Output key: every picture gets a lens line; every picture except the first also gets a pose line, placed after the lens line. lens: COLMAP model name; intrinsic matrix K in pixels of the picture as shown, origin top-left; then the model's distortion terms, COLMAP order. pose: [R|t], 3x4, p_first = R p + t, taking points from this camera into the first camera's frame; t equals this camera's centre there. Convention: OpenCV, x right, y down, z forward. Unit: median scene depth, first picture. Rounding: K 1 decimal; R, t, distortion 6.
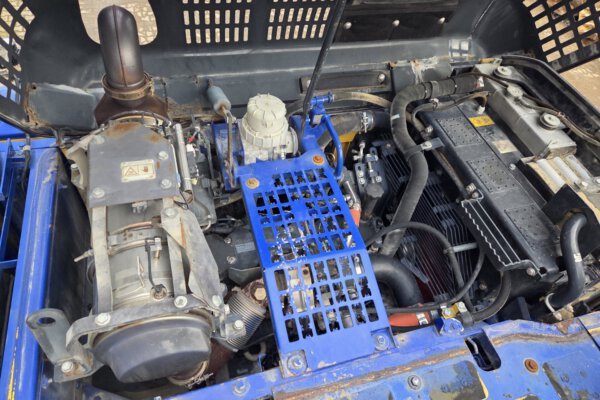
lens RADIAL K [[396.4, 0, 300.0], [0, 396.4, 200.0], [0, 0, 1]] dist [0.067250, -0.047818]
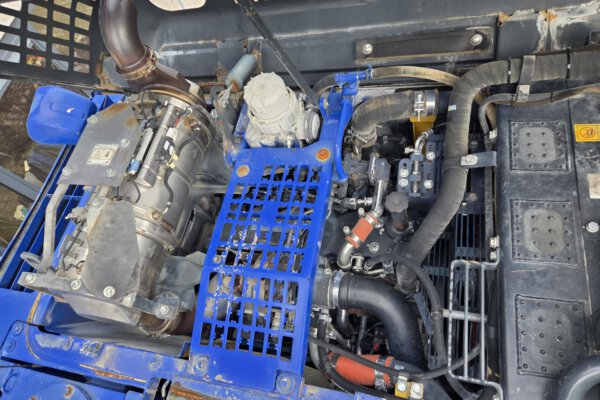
lens RADIAL K [[396.4, 0, 300.0], [0, 396.4, 200.0], [0, 0, 1]] dist [0.067250, -0.047818]
pose [[0.815725, 0.242263, -0.525263, 0.464831], [-0.125257, 0.960503, 0.248483, -0.209031], [0.564715, -0.136901, 0.813852, 0.265416]]
